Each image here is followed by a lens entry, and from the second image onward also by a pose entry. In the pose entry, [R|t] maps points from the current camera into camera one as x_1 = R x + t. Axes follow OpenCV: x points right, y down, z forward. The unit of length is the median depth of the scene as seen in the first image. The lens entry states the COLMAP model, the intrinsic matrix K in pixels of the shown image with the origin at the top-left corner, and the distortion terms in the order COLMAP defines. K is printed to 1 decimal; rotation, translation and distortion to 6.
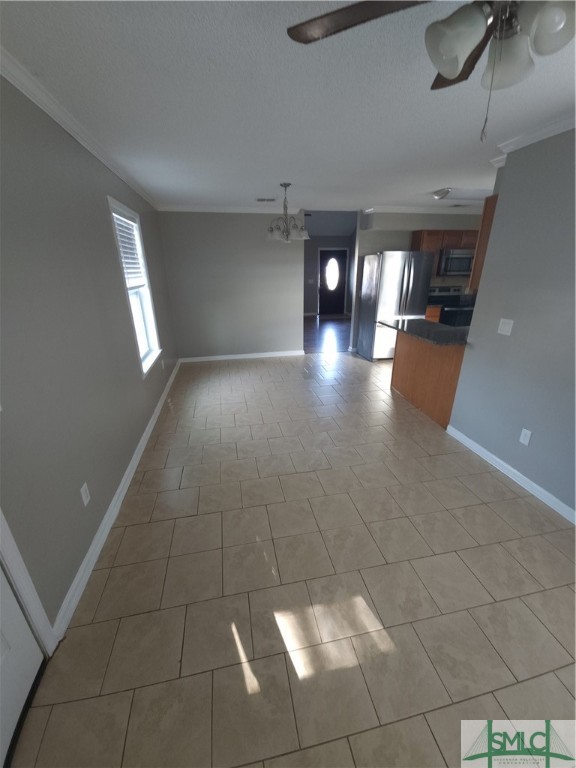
lens RADIAL K [[321.6, 0, 291.9], [0, 321.6, 383.3], [0, 0, 1]] dist [0.000356, -0.000895]
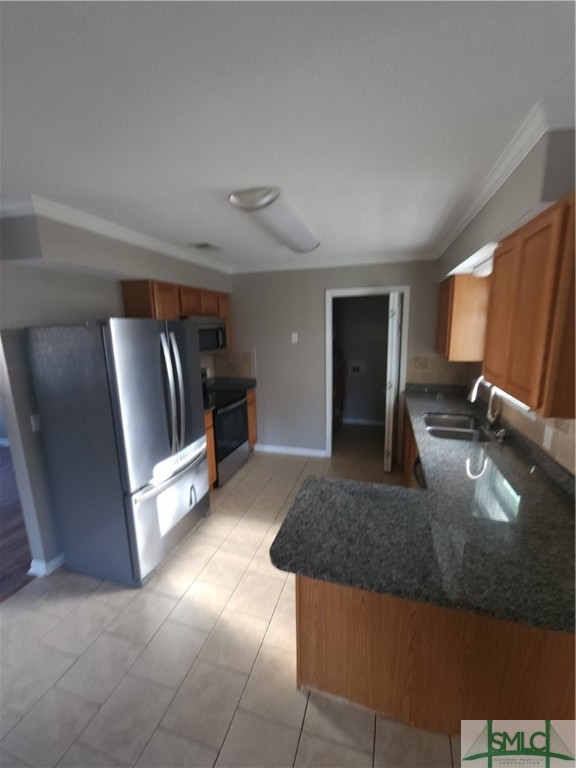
lens RADIAL K [[321.6, 0, 291.9], [0, 321.6, 383.3], [0, 0, 1]] dist [0.000356, -0.000895]
pose [[0.469162, -0.157706, 0.868916, 0.035585], [0.329261, 0.944217, -0.006409, -0.233811], [-0.819435, 0.289107, 0.494917, 0.586213]]
